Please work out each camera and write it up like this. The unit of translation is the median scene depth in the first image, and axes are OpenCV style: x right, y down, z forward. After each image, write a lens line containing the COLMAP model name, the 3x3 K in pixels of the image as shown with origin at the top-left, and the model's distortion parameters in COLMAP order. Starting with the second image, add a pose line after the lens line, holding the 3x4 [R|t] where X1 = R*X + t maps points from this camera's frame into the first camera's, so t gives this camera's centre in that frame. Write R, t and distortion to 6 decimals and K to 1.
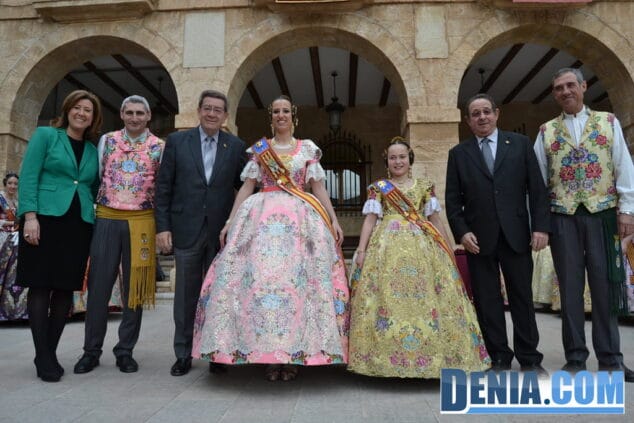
lens RADIAL K [[521.8, 0, 322.4], [0, 521.8, 207.4], [0, 0, 1]] dist [-0.092891, 0.037972]
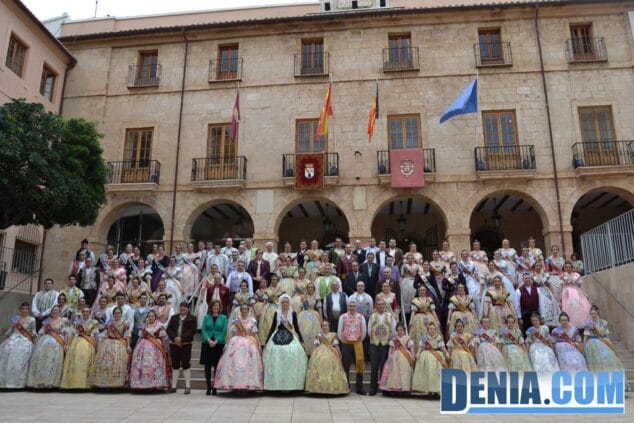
lens RADIAL K [[521.8, 0, 318.5], [0, 521.8, 210.4], [0, 0, 1]] dist [-0.092891, 0.037972]
pose [[0.996160, -0.009792, -0.087005, 0.224922], [0.000508, 0.994355, -0.106099, -0.029334], [0.087552, 0.105648, 0.990542, -1.358753]]
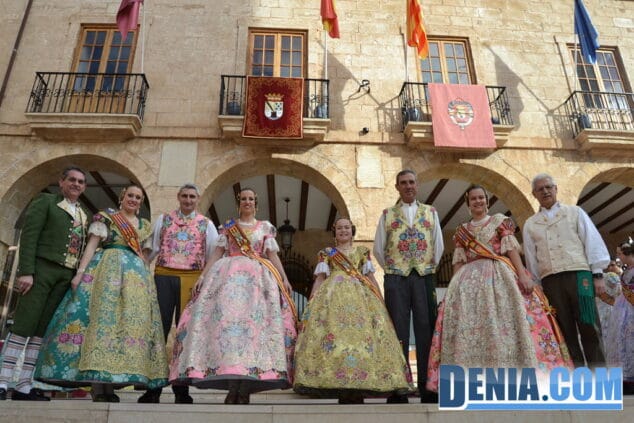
lens RADIAL K [[503.7, 0, 322.7], [0, 503.7, 195.0], [0, 0, 1]] dist [-0.089163, 0.032745]
pose [[0.993840, 0.044081, 0.101678, -0.016187], [-0.015798, 0.964471, -0.263717, 0.036515], [-0.109690, 0.260486, 0.959226, -0.102710]]
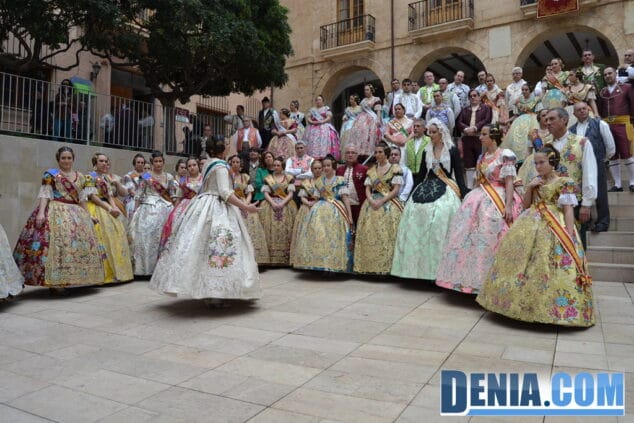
lens RADIAL K [[521.8, 0, 302.7], [0, 521.8, 212.9], [0, 0, 1]] dist [-0.092891, 0.037972]
pose [[0.815190, 0.007612, -0.579144, 0.273653], [0.070866, 0.991090, 0.112775, 0.034596], [0.574842, -0.132974, 0.807387, -1.022678]]
